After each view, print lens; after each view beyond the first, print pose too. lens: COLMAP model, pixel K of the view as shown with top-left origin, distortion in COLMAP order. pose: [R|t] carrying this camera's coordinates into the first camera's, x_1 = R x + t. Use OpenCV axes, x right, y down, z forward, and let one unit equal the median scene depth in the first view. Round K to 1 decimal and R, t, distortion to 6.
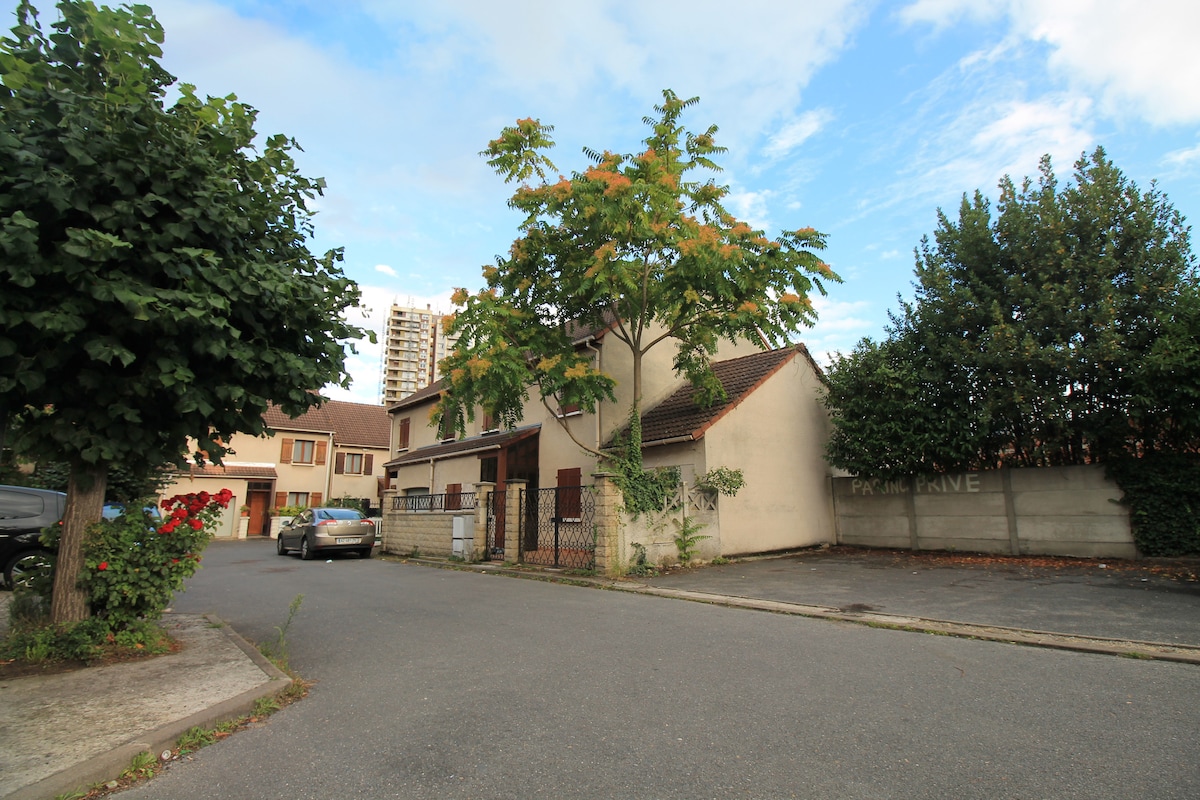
lens RADIAL K [[592.4, 0, 601.6], [0, 592.4, 388.4], [0, 0, 1]] dist [-0.027503, -0.000718]
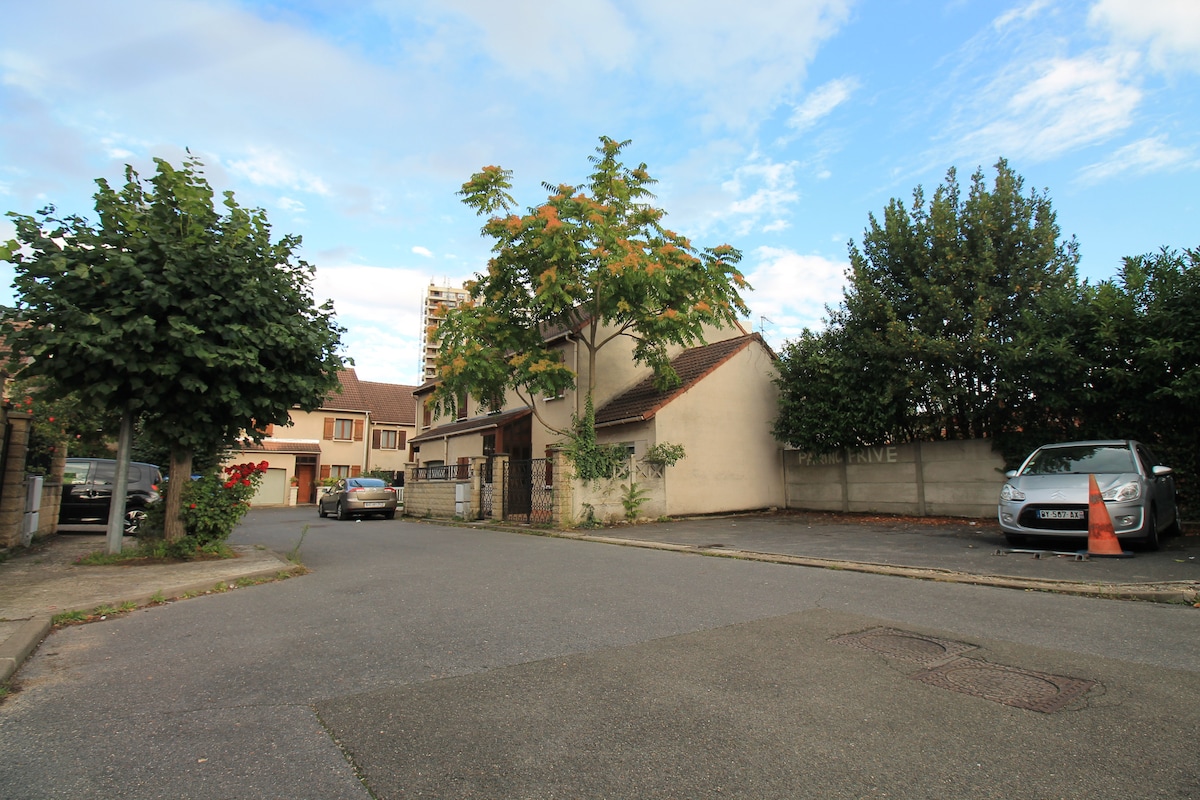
lens RADIAL K [[592.4, 0, 601.6], [0, 592.4, 388.4], [0, 0, 1]] dist [-0.027503, -0.000718]
pose [[0.997666, -0.012296, -0.067168, 0.148684], [0.015301, 0.998896, 0.044421, -0.031152], [0.066548, -0.045345, 0.996752, -0.200743]]
